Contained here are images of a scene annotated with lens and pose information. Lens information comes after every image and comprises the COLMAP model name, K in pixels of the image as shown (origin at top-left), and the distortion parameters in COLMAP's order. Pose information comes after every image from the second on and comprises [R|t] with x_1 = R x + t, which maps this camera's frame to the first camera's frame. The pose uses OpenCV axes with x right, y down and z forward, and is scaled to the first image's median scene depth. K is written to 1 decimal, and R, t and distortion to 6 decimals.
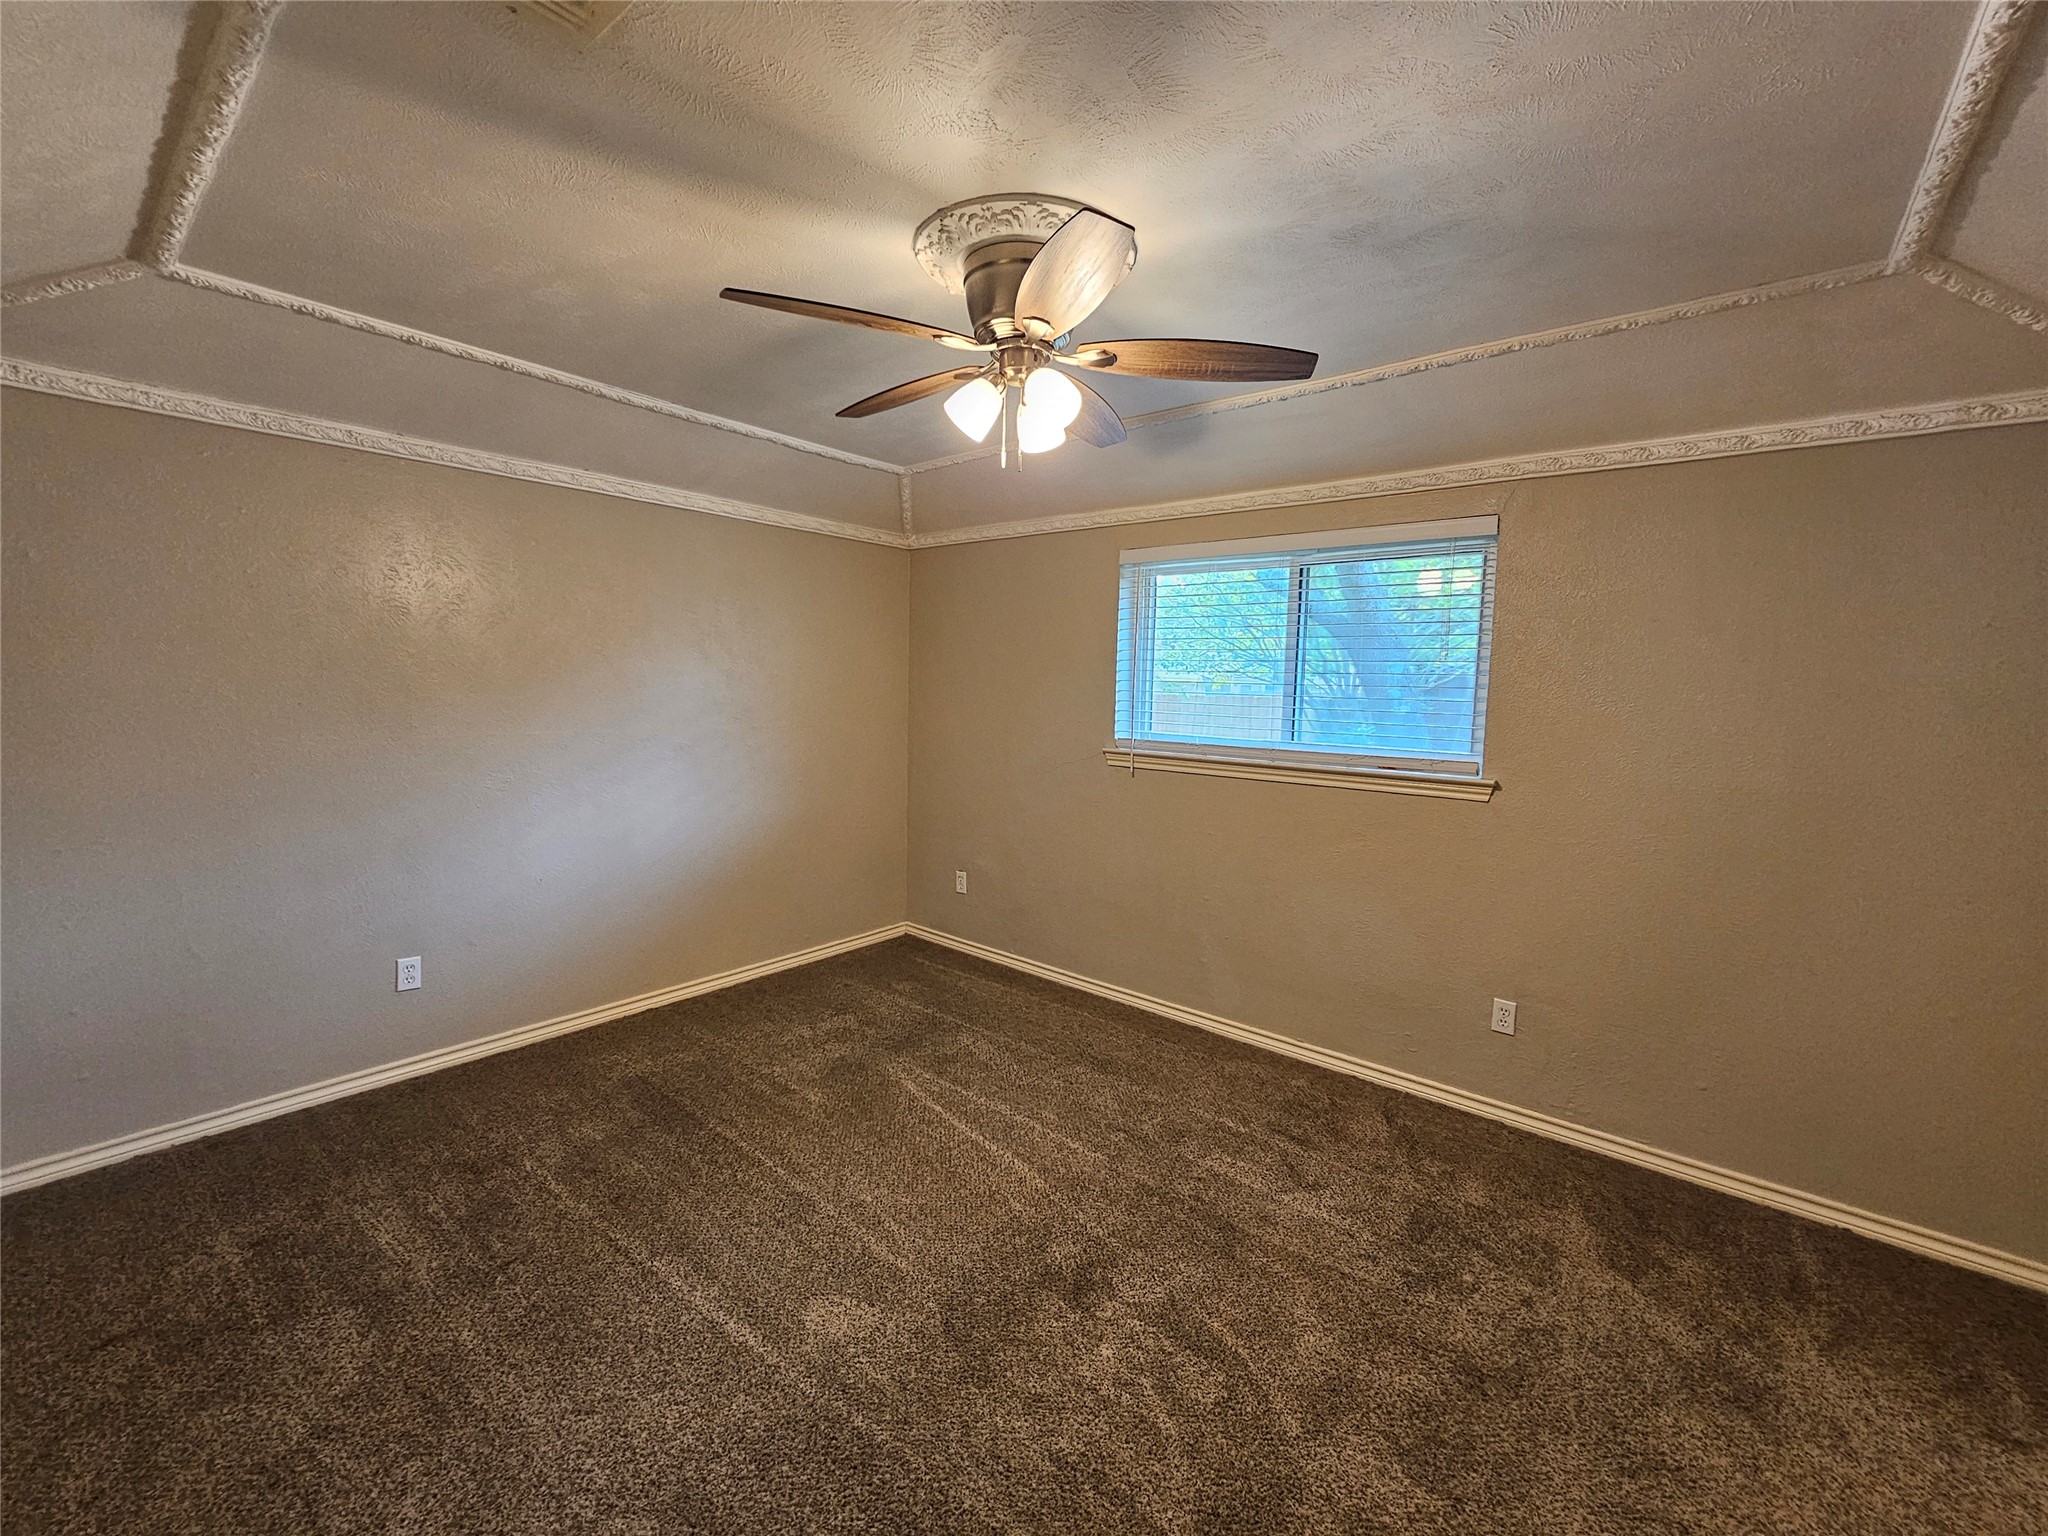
lens RADIAL K [[839.6, 0, 1032.5], [0, 839.6, 762.6], [0, 0, 1]] dist [0.000853, -0.000377]
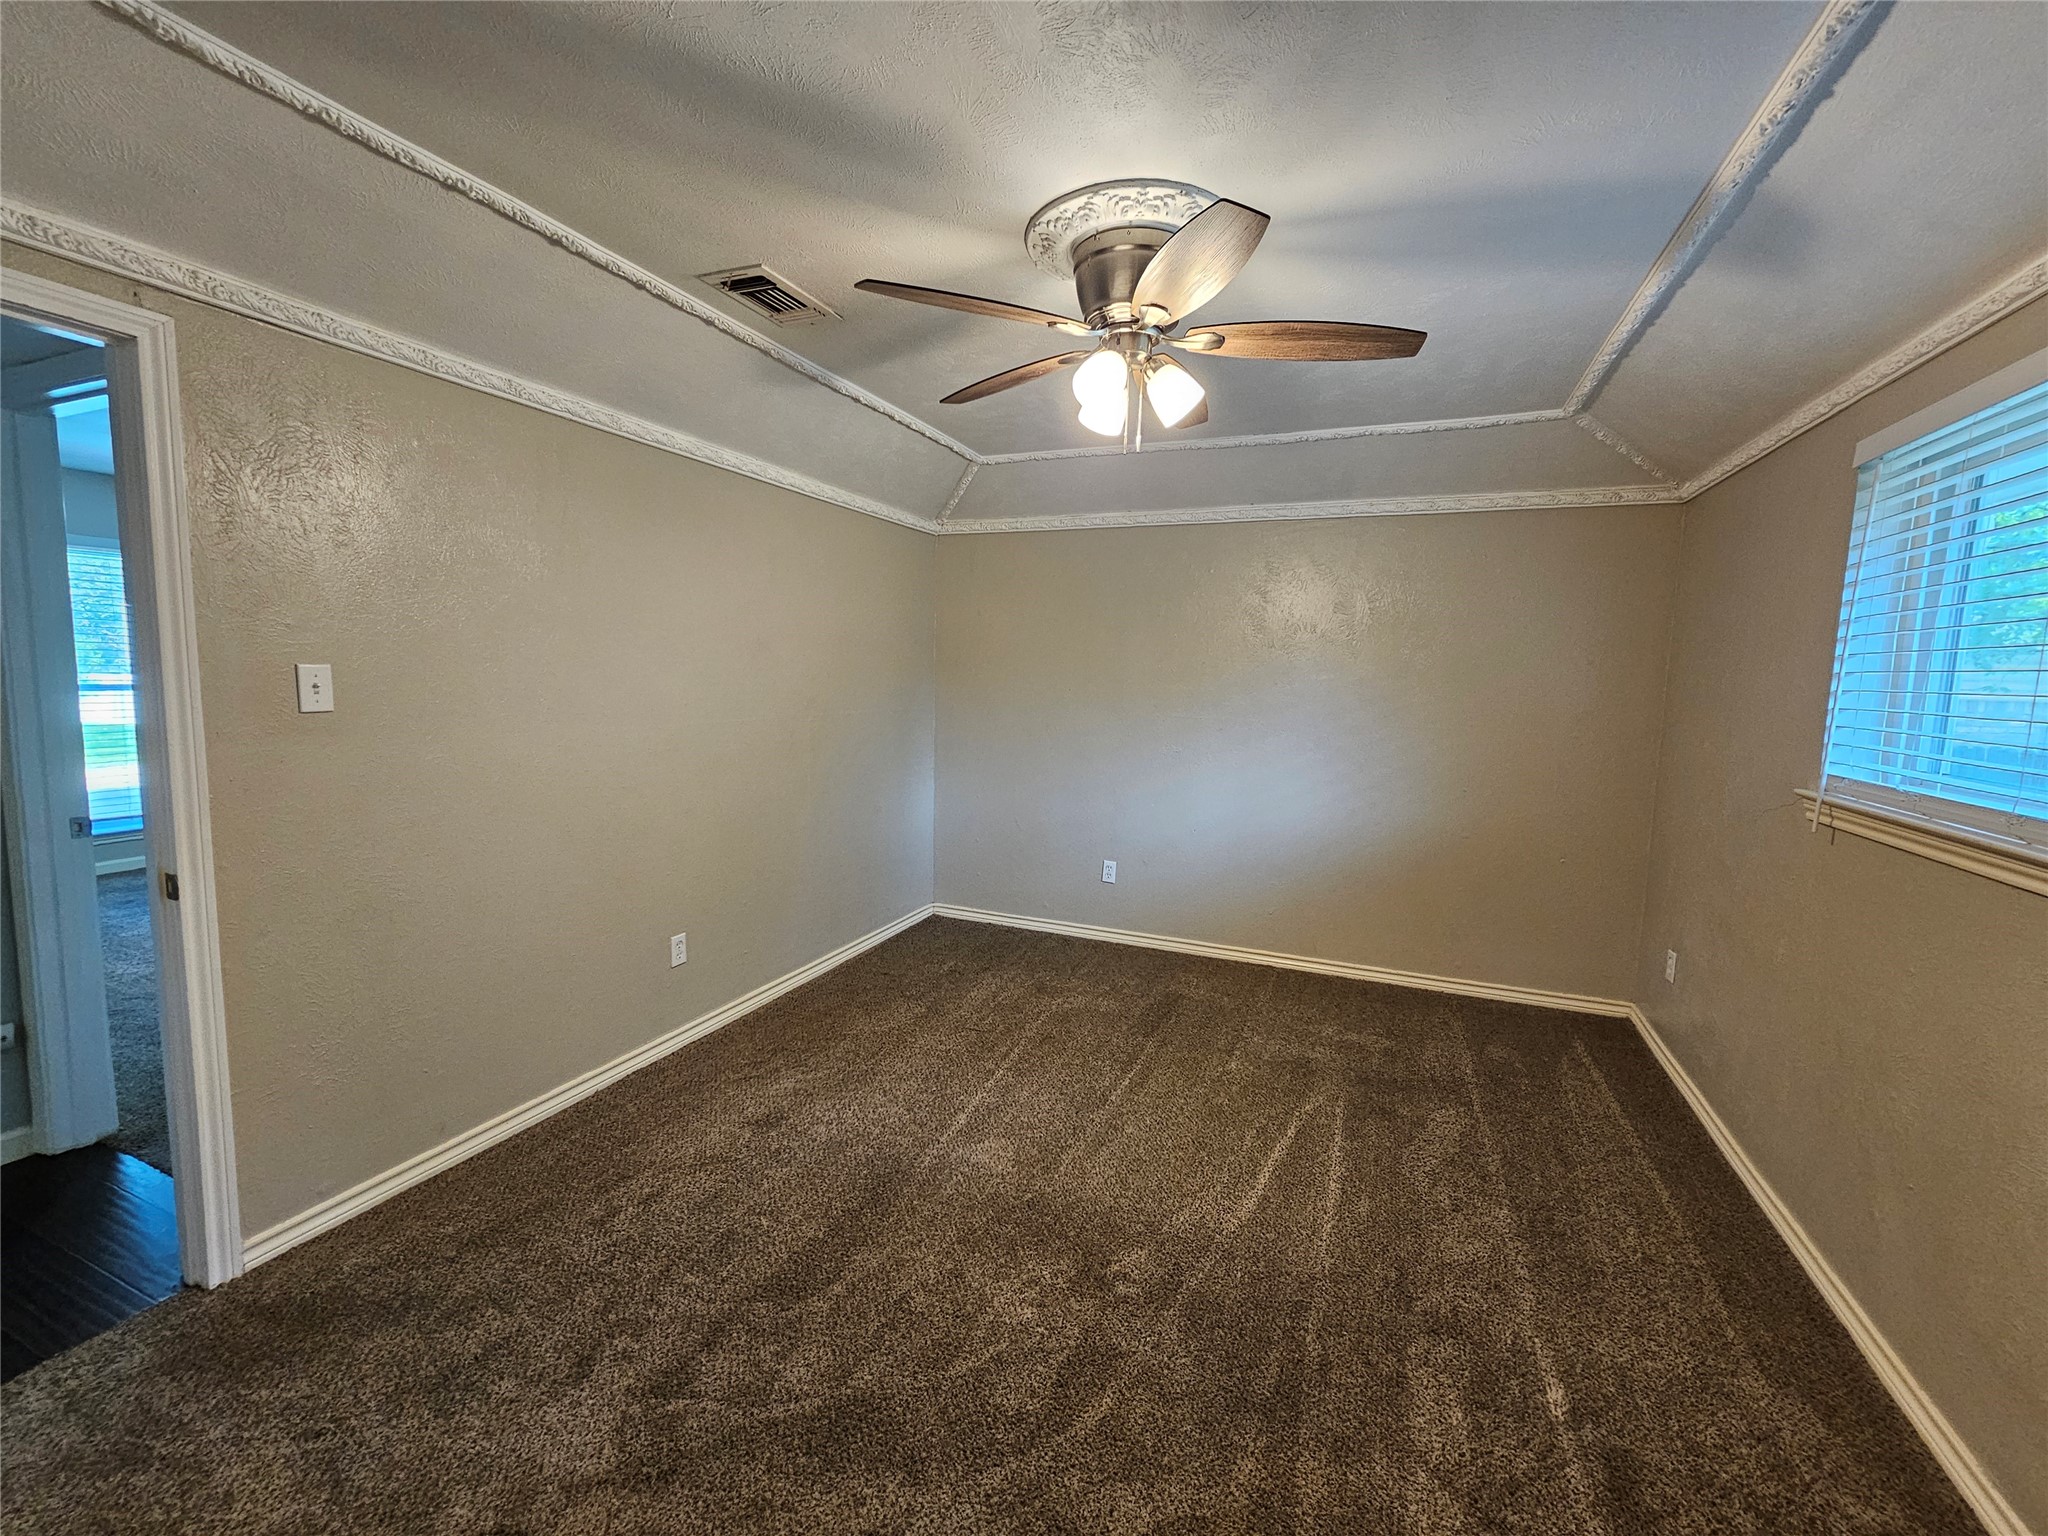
lens RADIAL K [[839.6, 0, 1031.2], [0, 839.6, 764.2], [0, 0, 1]] dist [0.000853, -0.000377]
pose [[0.295202, 0.089813, -0.951204, 0.570850], [-0.109191, 0.992220, 0.059798, -0.012559], [0.949175, 0.086210, 0.302712, 0.363120]]
